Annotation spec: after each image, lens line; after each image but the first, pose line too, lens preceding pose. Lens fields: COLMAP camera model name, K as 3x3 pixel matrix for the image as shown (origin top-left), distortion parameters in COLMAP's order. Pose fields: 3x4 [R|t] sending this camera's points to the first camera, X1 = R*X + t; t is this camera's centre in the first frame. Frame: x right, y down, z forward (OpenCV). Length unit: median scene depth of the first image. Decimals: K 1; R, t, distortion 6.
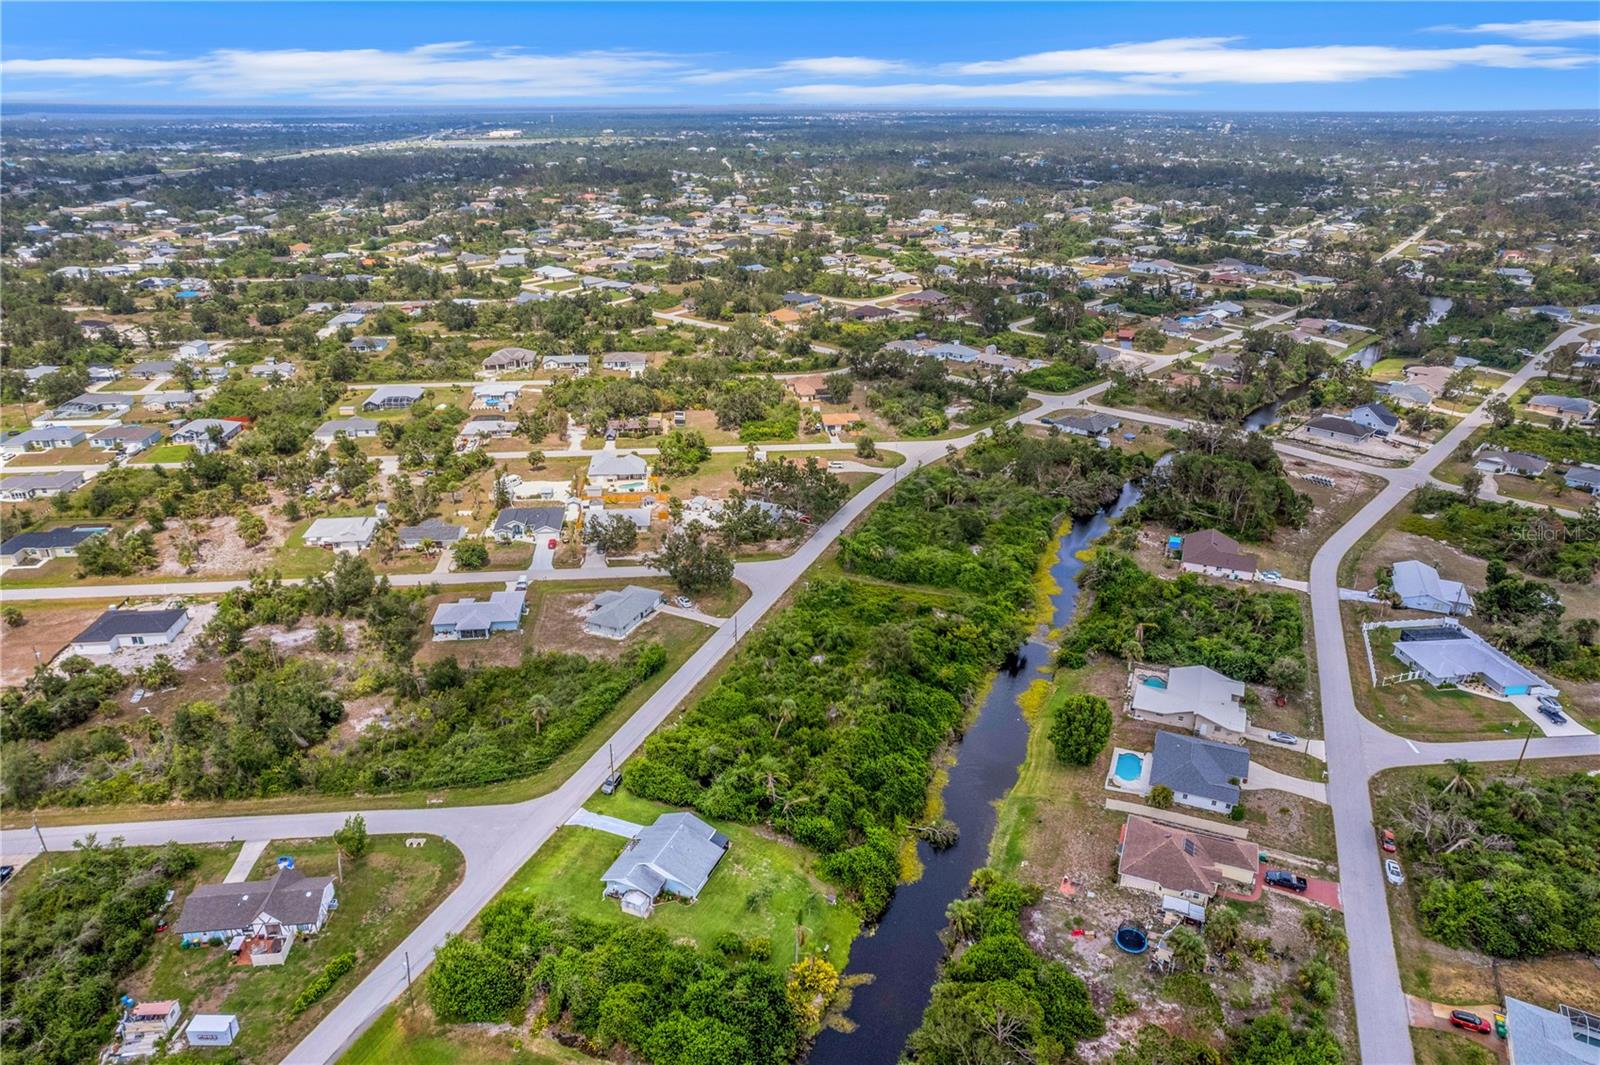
lens RADIAL K [[1052.6, 0, 810.1], [0, 1052.6, 527.6], [0, 0, 1]] dist [-0.075477, 0.069935]
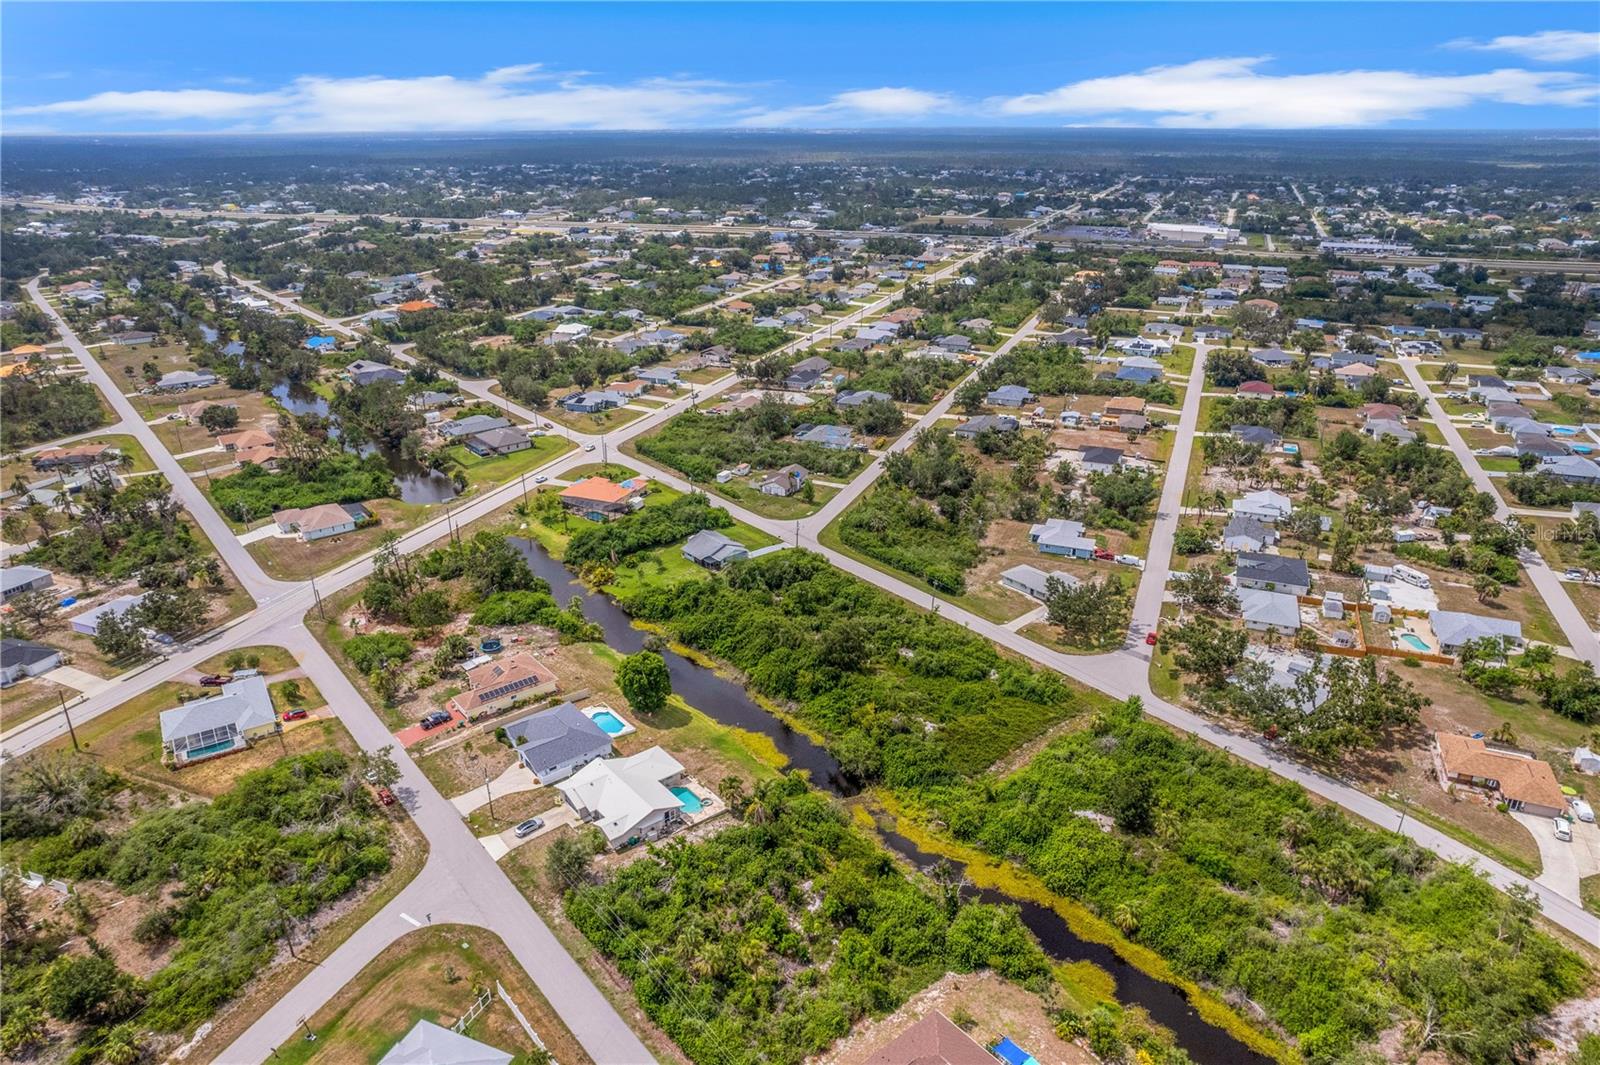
lens RADIAL K [[1052.6, 0, 810.1], [0, 1052.6, 527.6], [0, 0, 1]] dist [-0.075477, 0.069935]
pose [[-0.486204, 0.320992, -0.812754, 1.096237], [-0.331527, 0.792795, 0.511435, -0.601285], [0.808514, 0.518112, -0.279043, 1.459935]]
